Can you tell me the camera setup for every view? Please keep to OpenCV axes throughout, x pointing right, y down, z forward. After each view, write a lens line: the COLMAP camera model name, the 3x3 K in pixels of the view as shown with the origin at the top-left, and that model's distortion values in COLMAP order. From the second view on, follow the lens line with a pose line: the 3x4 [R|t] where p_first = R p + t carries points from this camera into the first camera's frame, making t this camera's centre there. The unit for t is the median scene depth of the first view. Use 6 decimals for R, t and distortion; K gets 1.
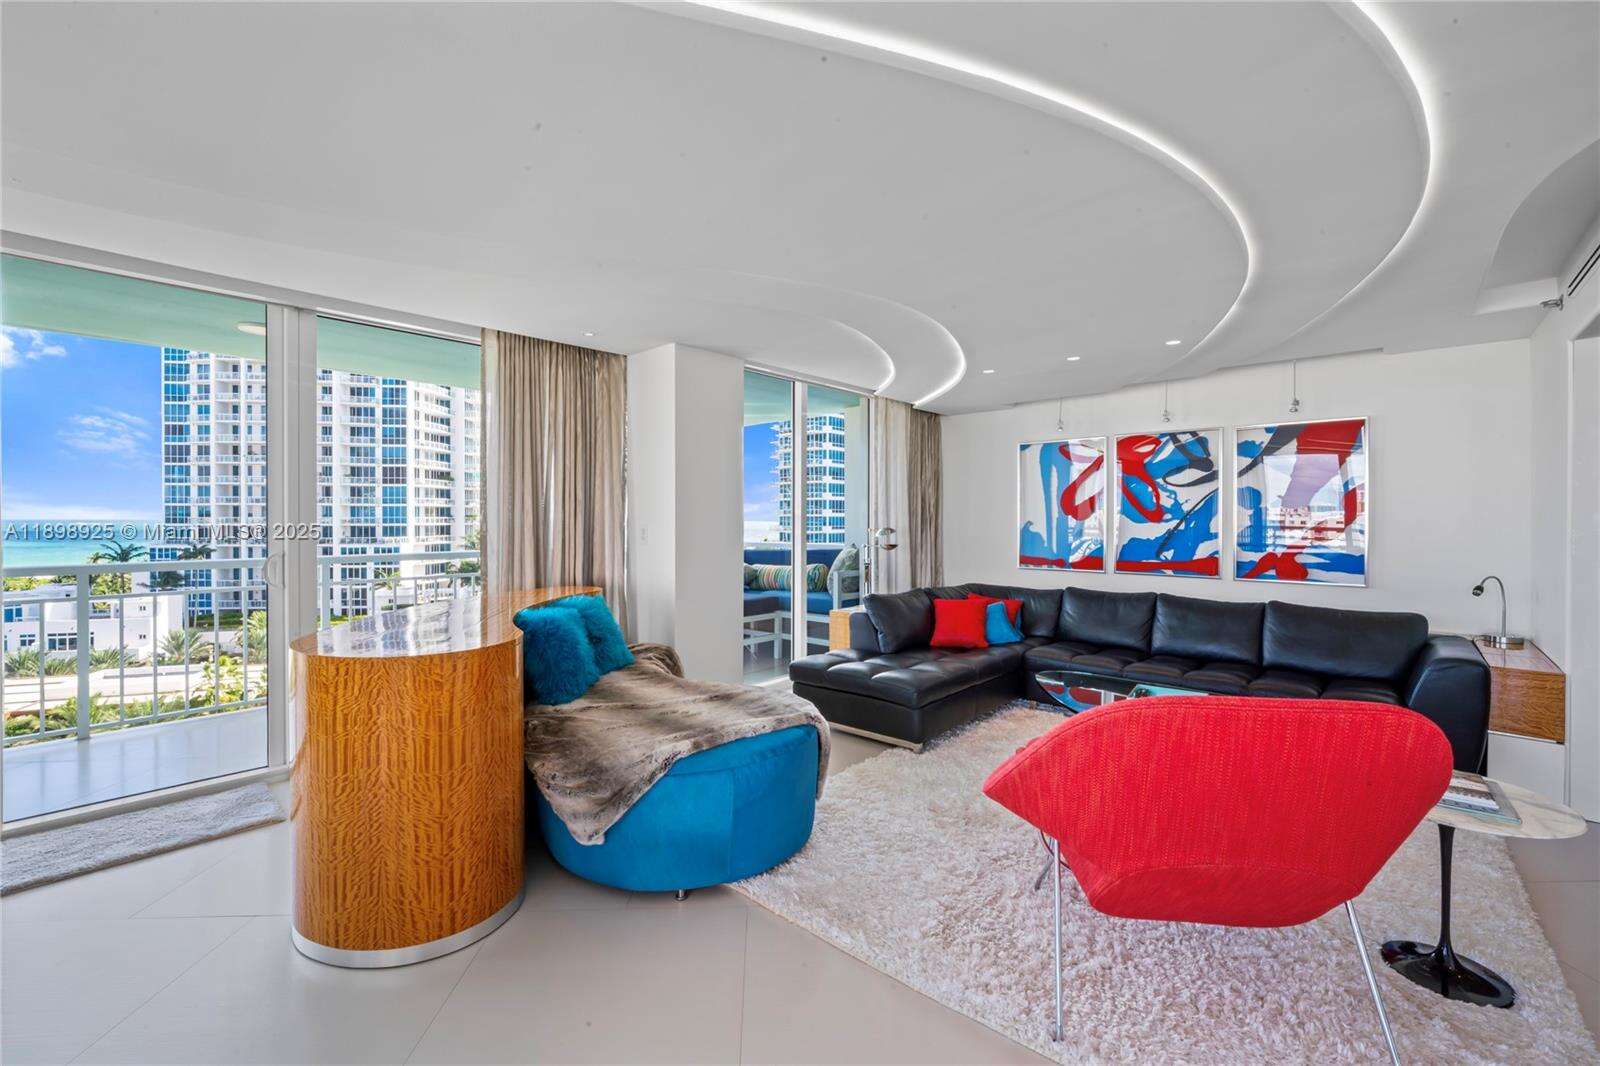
lens RADIAL K [[663.7, 0, 796.6], [0, 663.7, 523.2], [0, 0, 1]] dist [-0.017614, 0.004627]
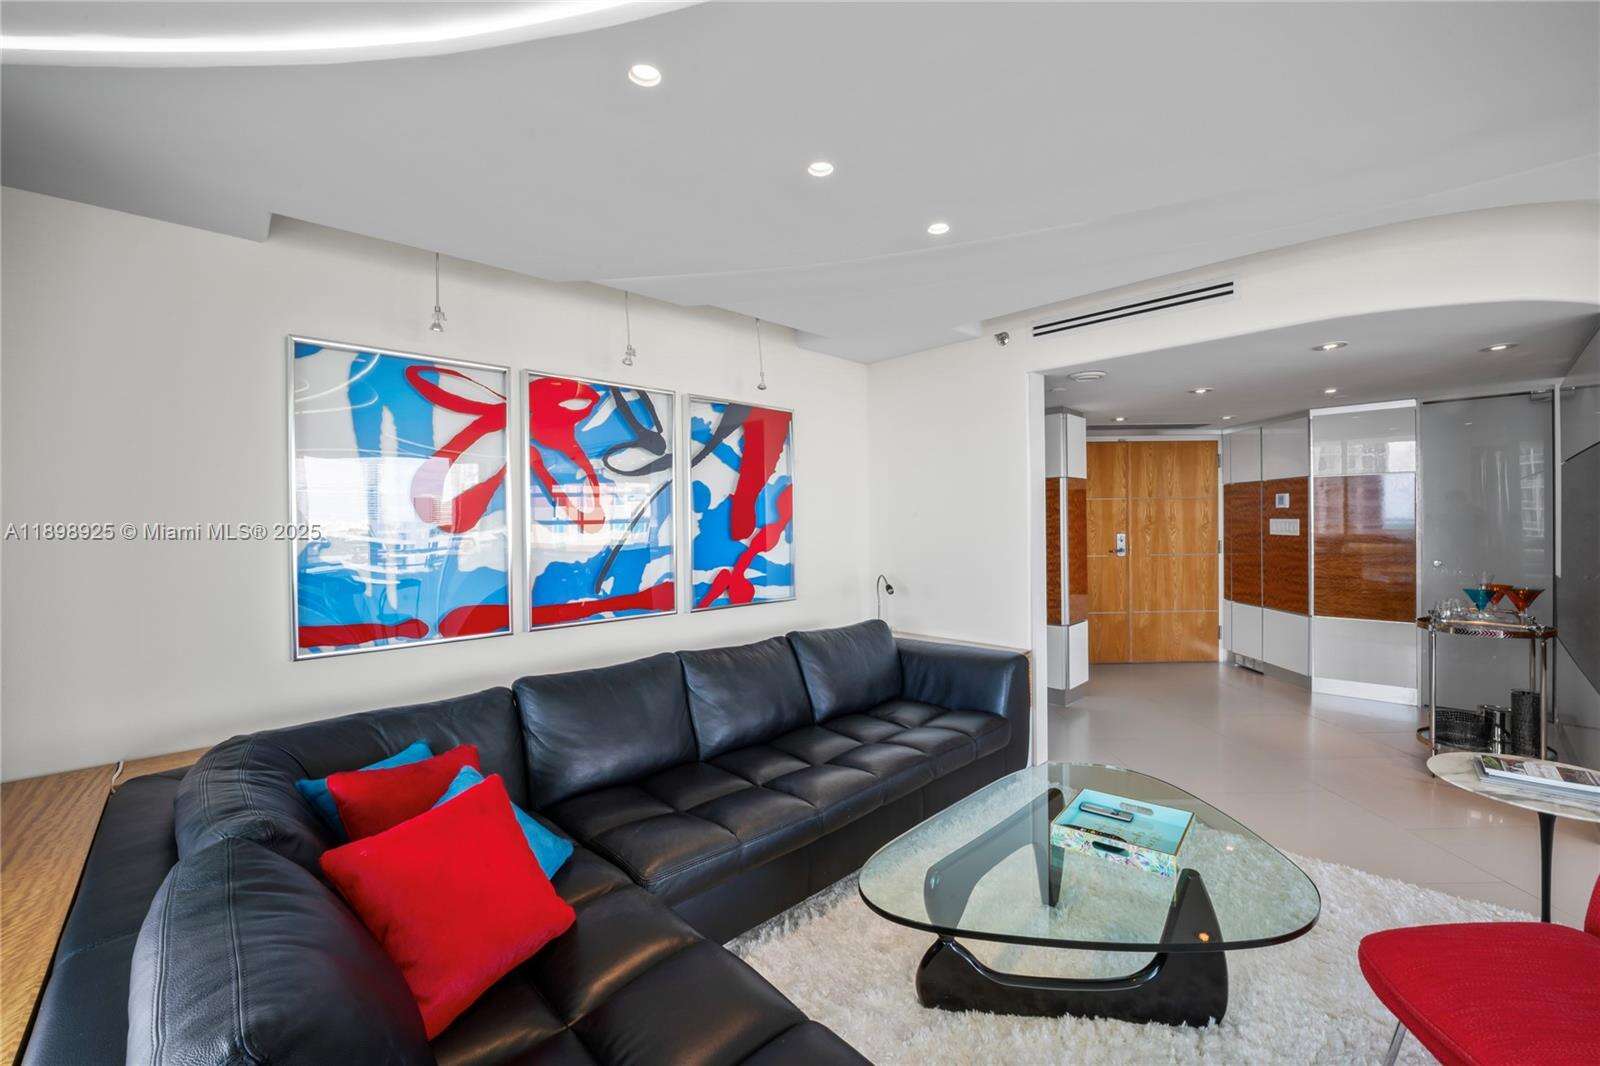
lens RADIAL K [[639.7, 0, 800.0], [0, 639.7, 533.0], [0, 0, 1]] dist [-0.015247, -0.000098]
pose [[0.059616, -0.022665, 0.997964, -0.010186], [0.021738, 0.999535, 0.021402, -0.008379], [-0.997985, 0.020418, 0.060081, 0.640873]]
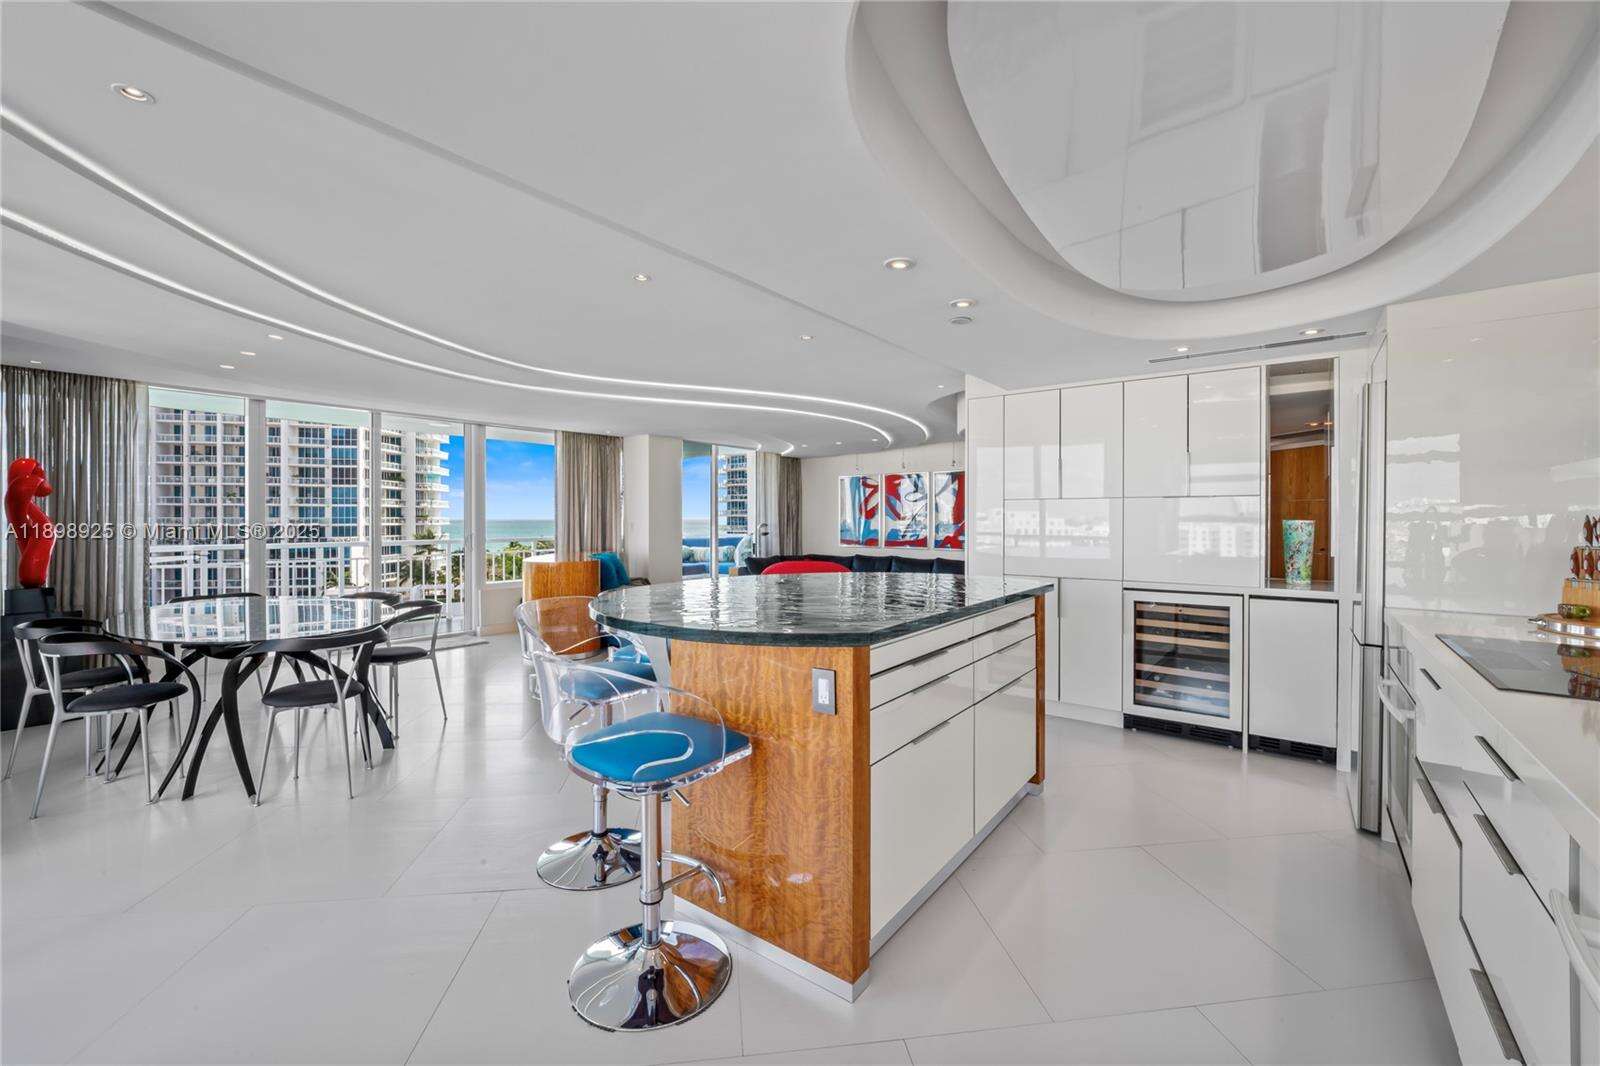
lens RADIAL K [[650.8, 0, 798.1], [0, 650.8, 518.0], [0, 0, 1]] dist [-0.017429, 0.003927]
pose [[0.996793, -0.000053, 0.080022, 0.078385], [0.000706, 0.999967, -0.008121, 0.005569], [-0.080019, 0.008151, 0.996760, -0.689287]]
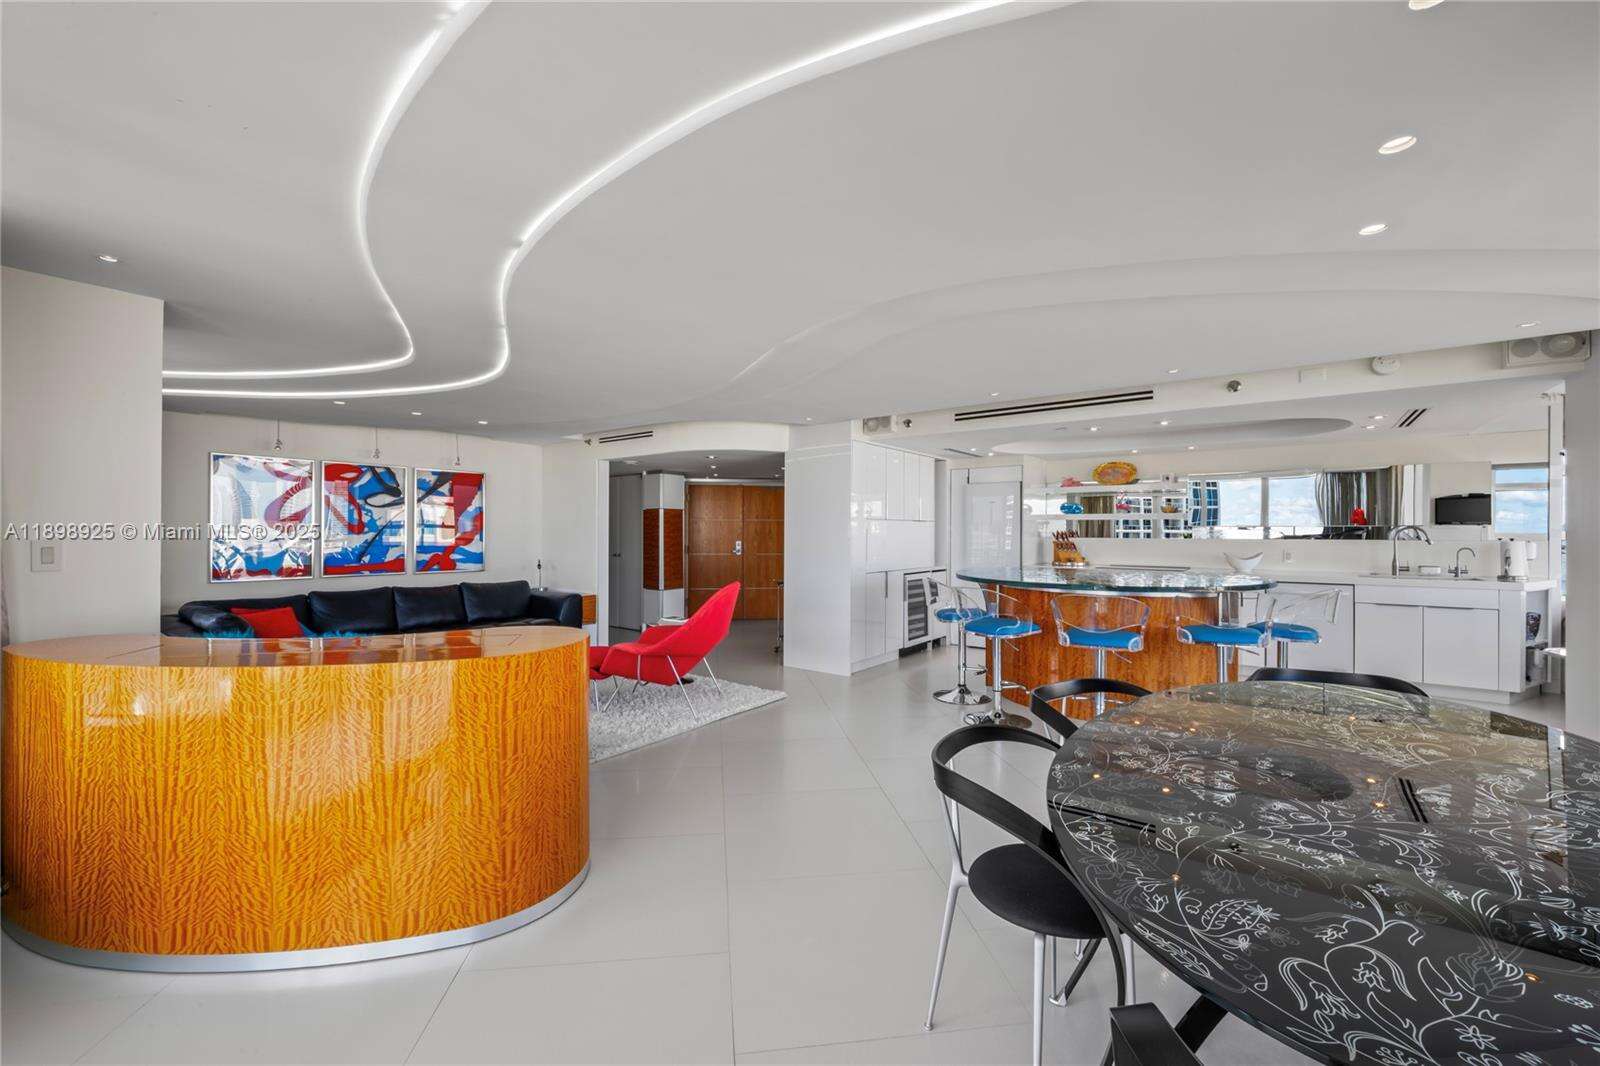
lens RADIAL K [[639.7, 0, 800.0], [0, 639.7, 533.0], [0, 0, 1]] dist [-0.015247, -0.000098]
pose [[-0.089056, -0.008248, 0.995992, -0.614199], [0.003234, 0.999958, 0.008570, -0.009721], [-0.996021, 0.003984, -0.089025, 0.213926]]
